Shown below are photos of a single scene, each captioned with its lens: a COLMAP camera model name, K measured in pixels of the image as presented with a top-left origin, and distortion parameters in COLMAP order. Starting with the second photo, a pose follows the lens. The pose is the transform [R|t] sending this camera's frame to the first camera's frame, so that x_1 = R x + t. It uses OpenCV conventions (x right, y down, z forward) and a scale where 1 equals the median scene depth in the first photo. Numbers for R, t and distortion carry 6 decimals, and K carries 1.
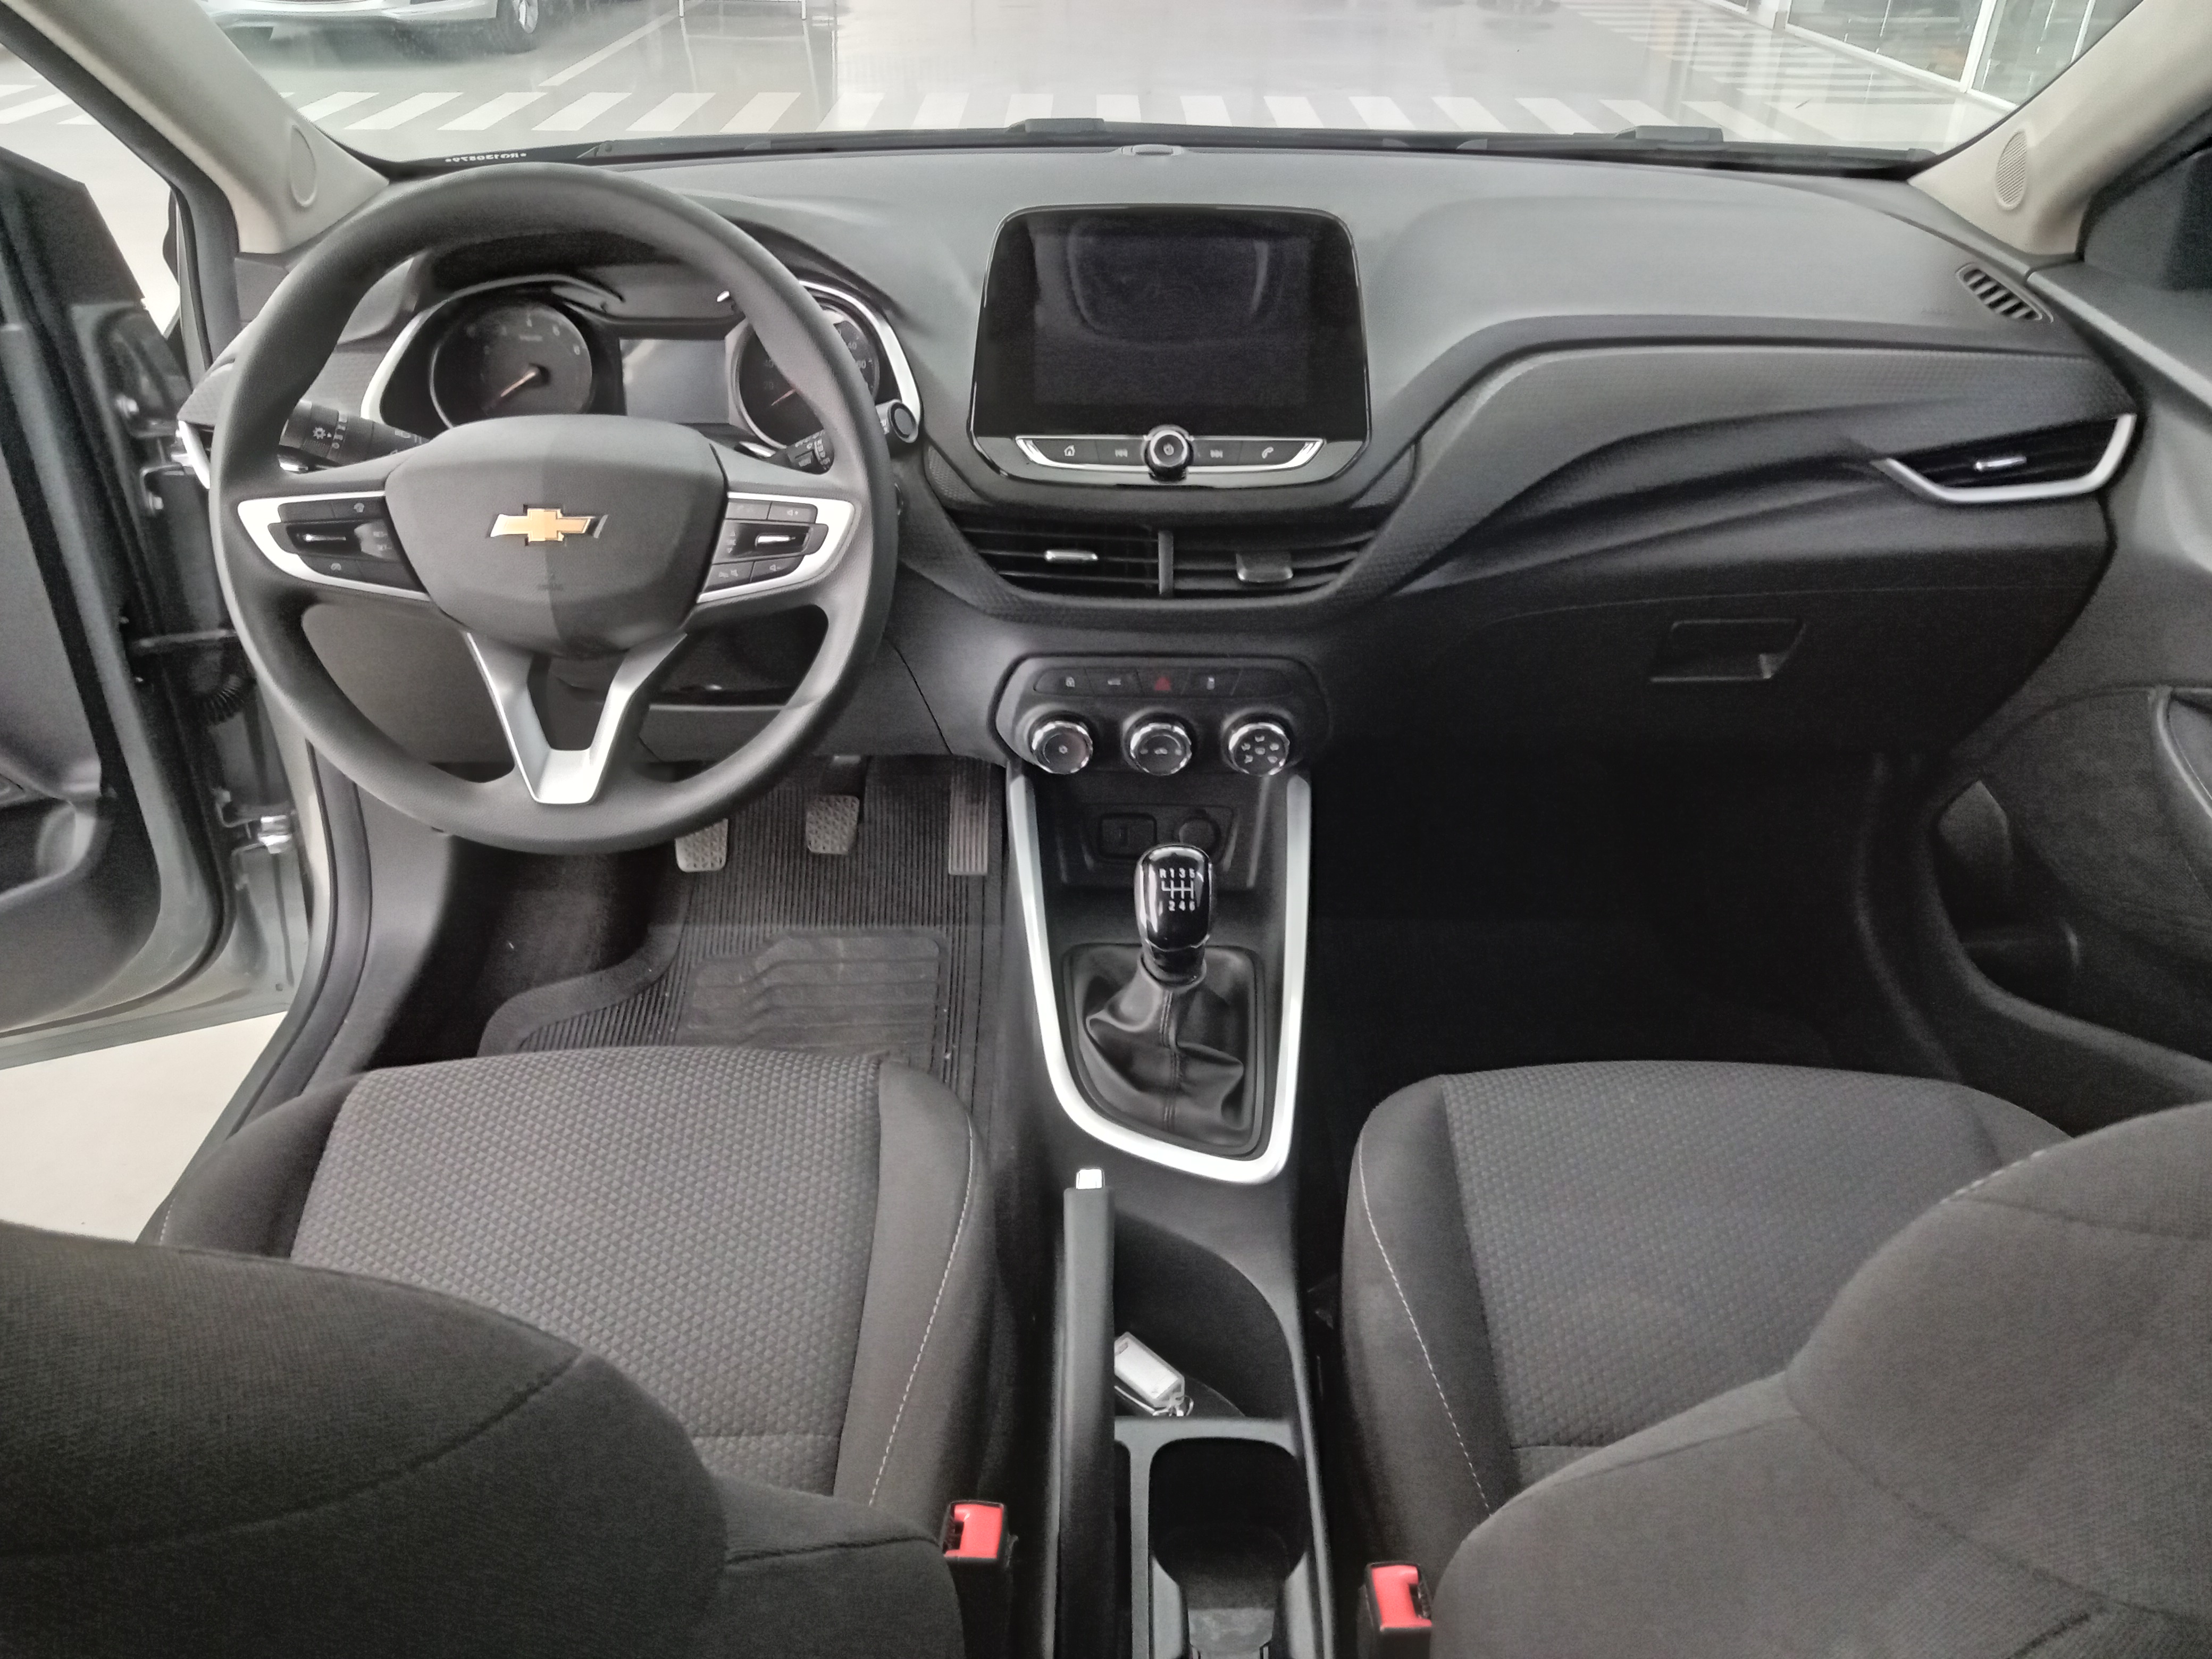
lens RADIAL K [[1596.6, 0, 1123.7], [0, 1596.6, 832.4], [0, 0, 1]] dist [-0.037724, 0.003684]
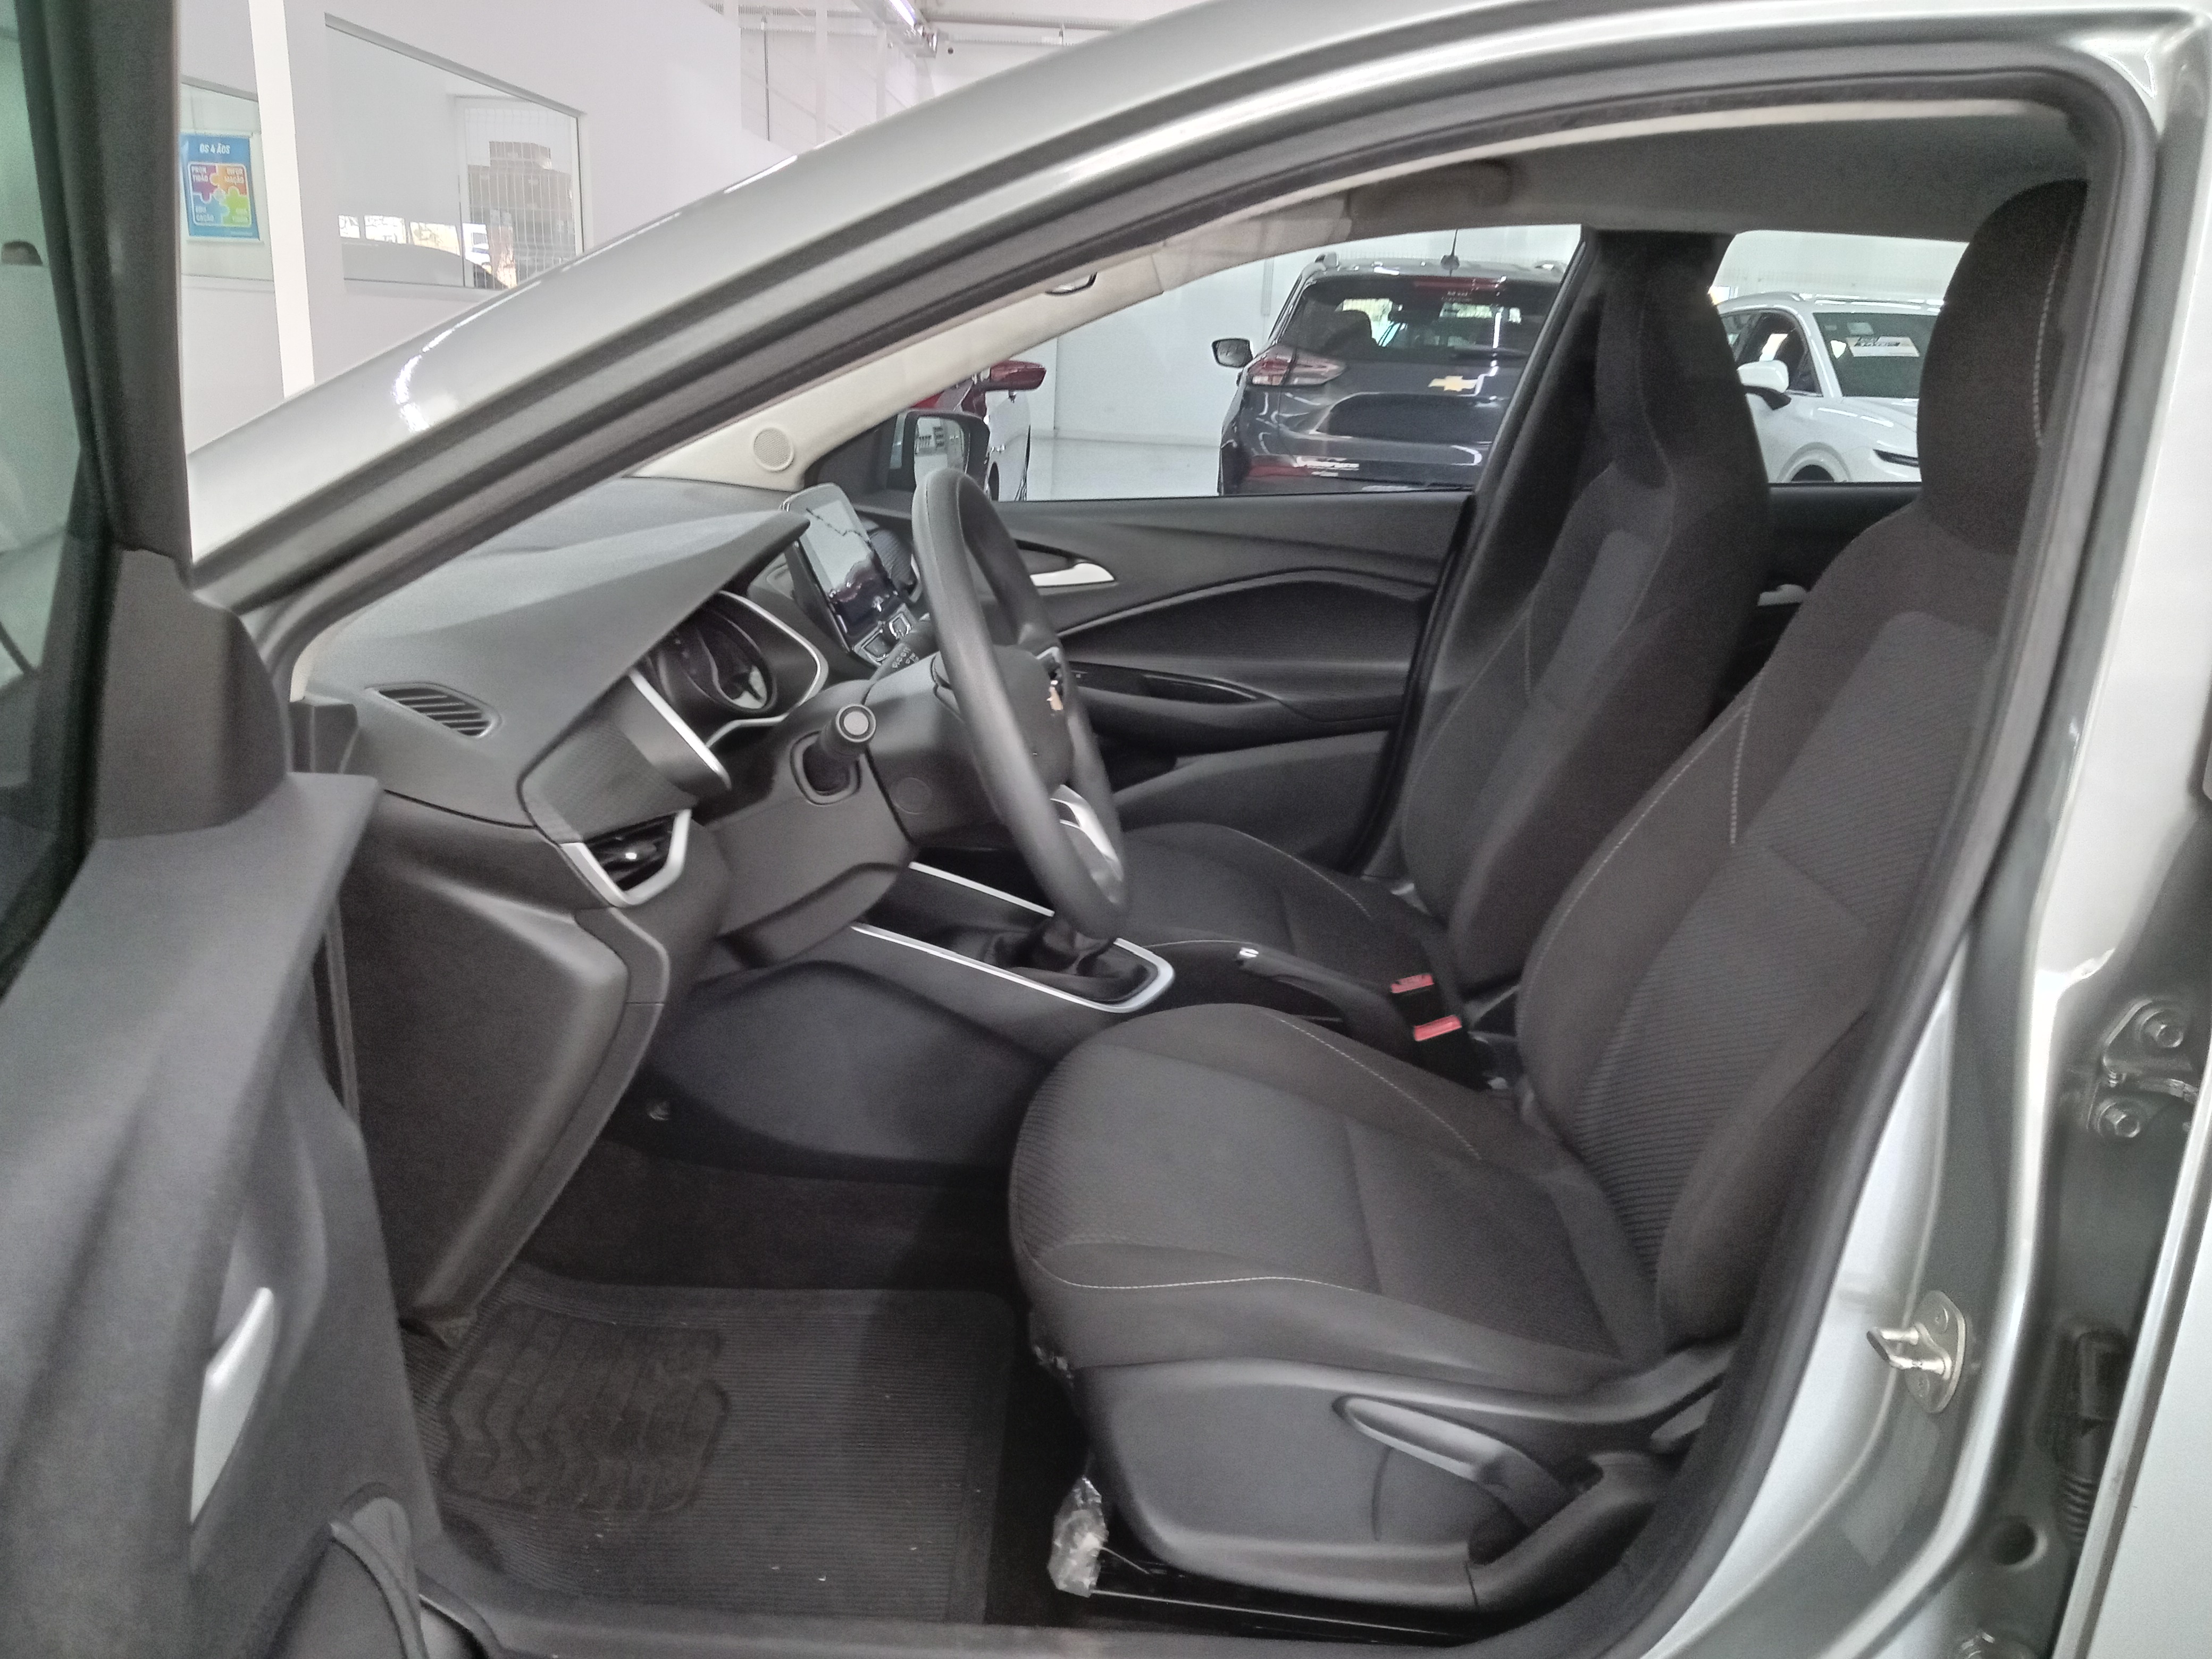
lens RADIAL K [[1585.9, 0, 1106.0], [0, 1585.9, 829.5], [0, 0, 1]] dist [-0.000849, 0.006659]
pose [[0.011727, -0.288604, 0.957377, -1.232522], [0.490776, 0.835849, 0.245957, -0.301195], [-0.871207, 0.466974, 0.151441, 0.559935]]
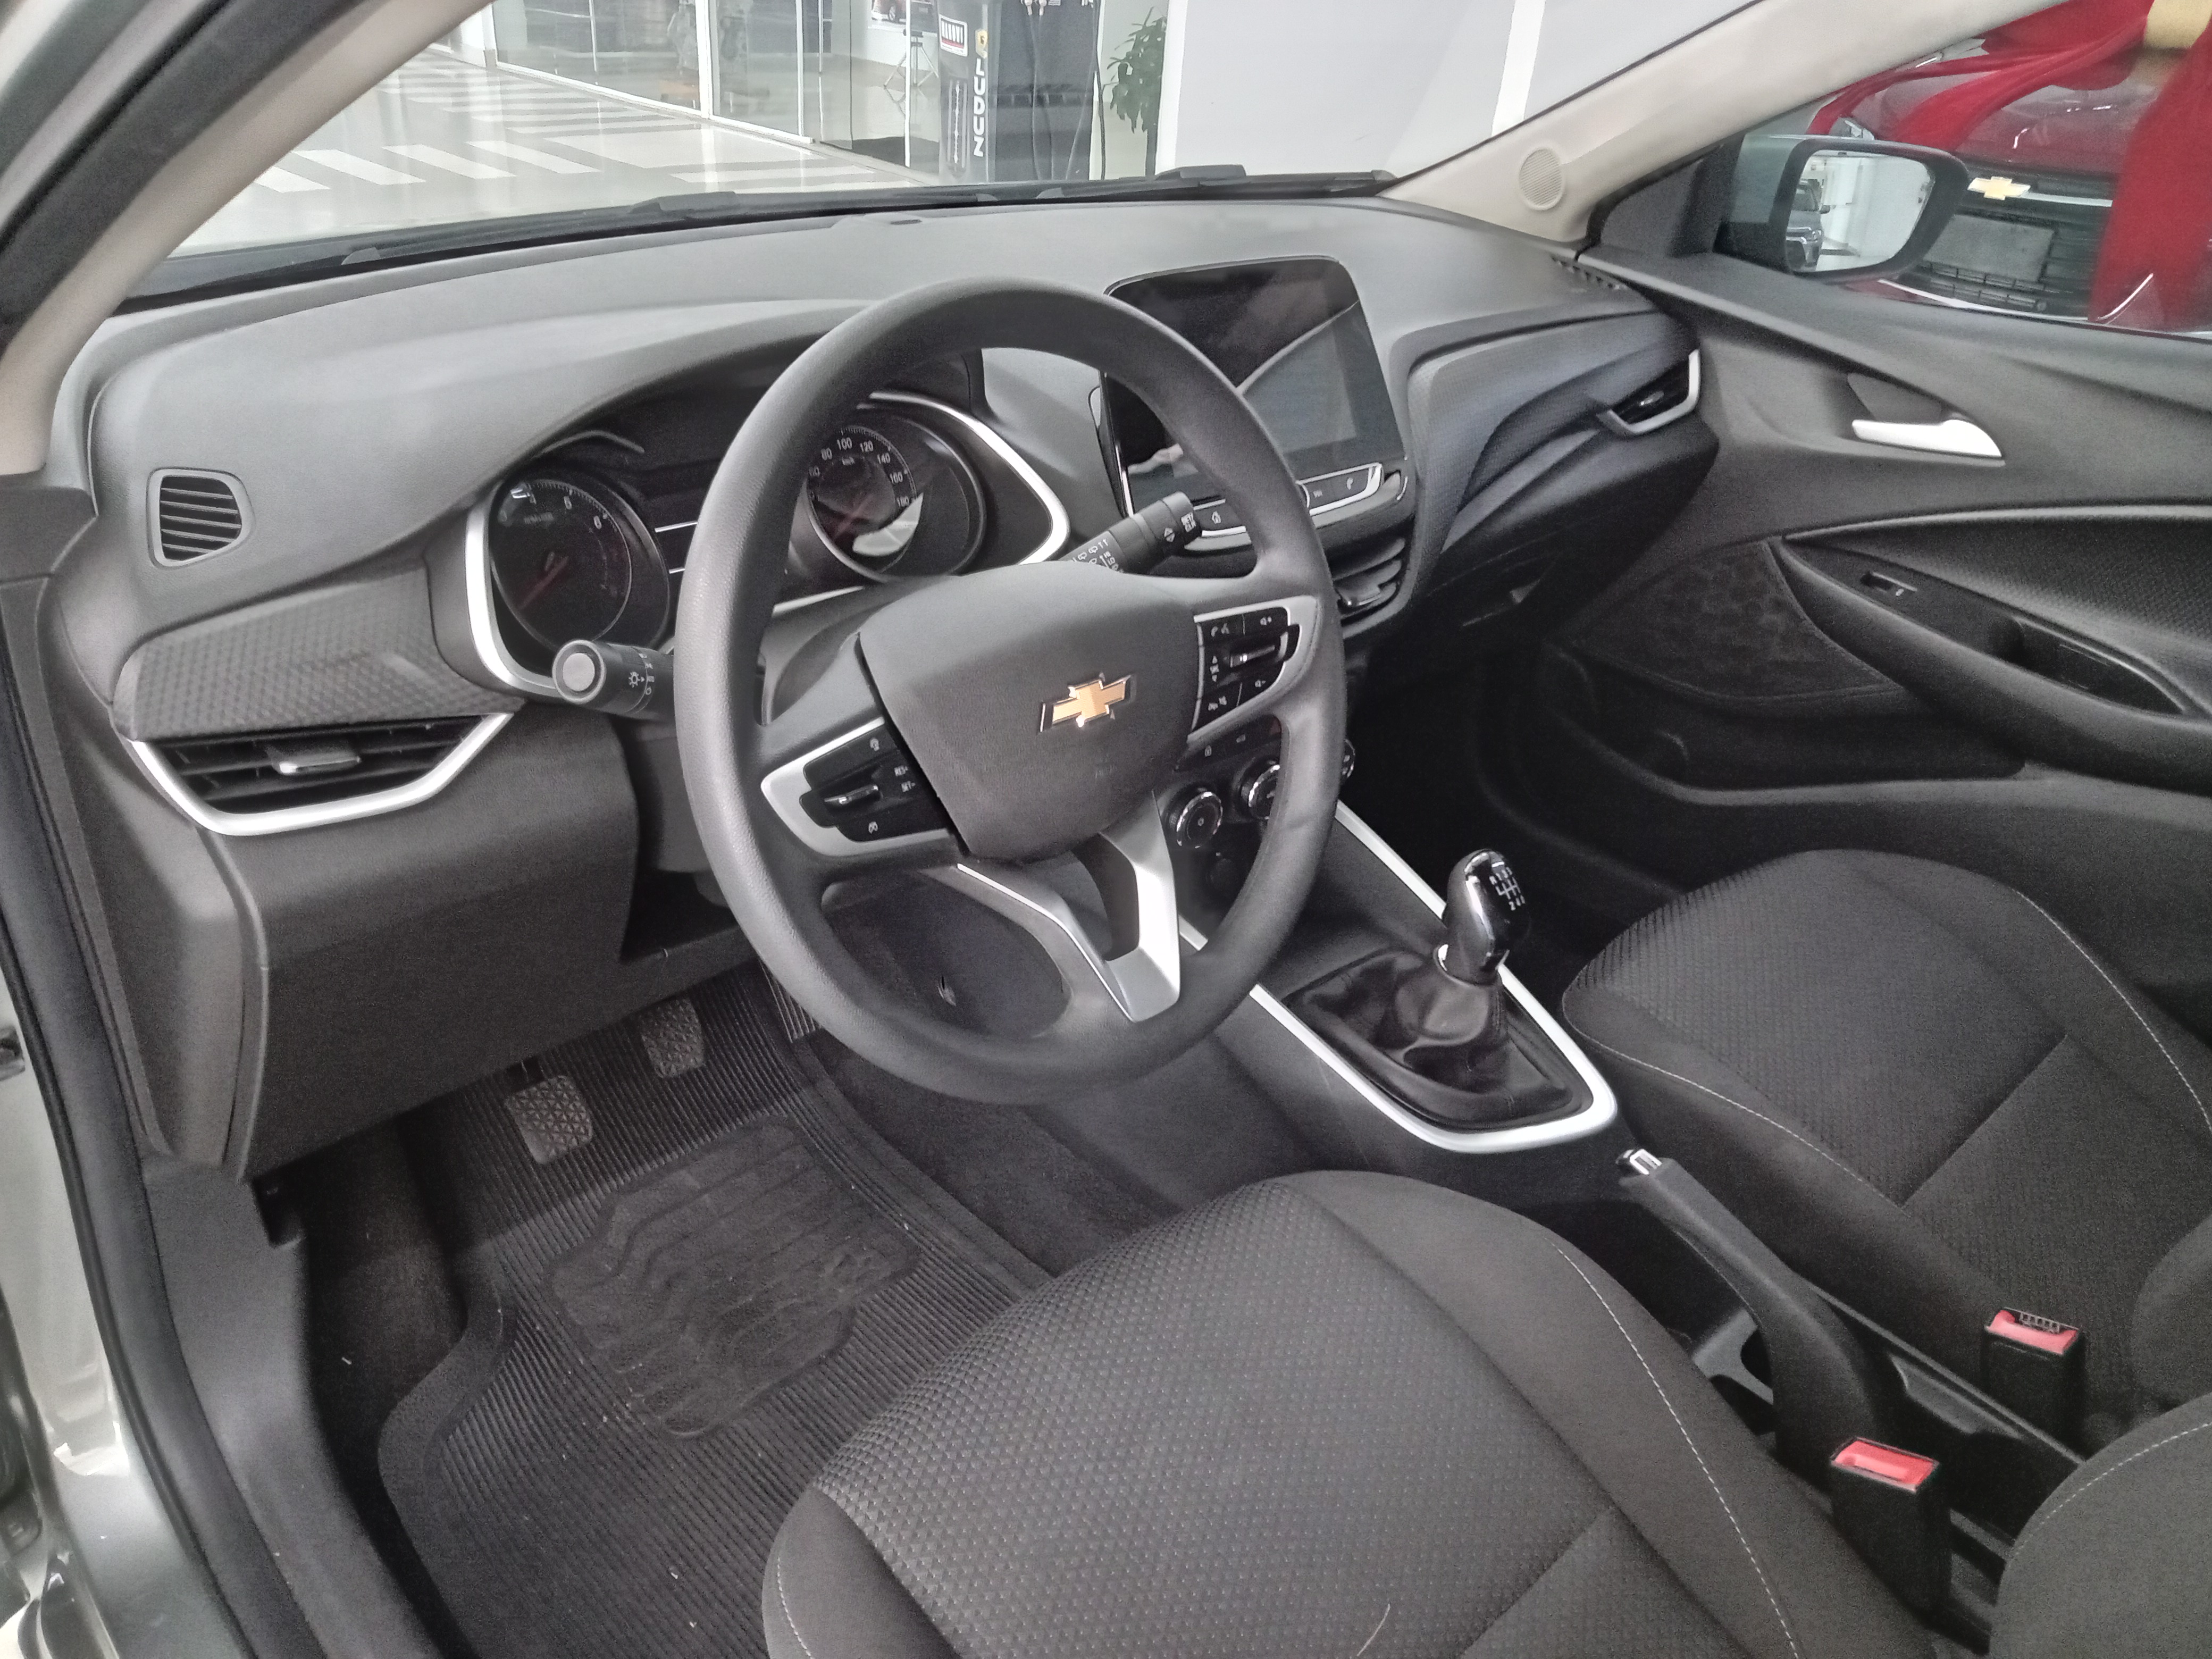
lens RADIAL K [[1596.6, 0, 1123.7], [0, 1596.6, 832.4], [0, 0, 1]] dist [-0.037724, 0.003684]
pose [[0.727460, -0.306534, 0.613872, -0.620179], [0.318196, 0.943355, 0.093986, -0.140824], [-0.607909, 0.126961, 0.783790, 0.237054]]
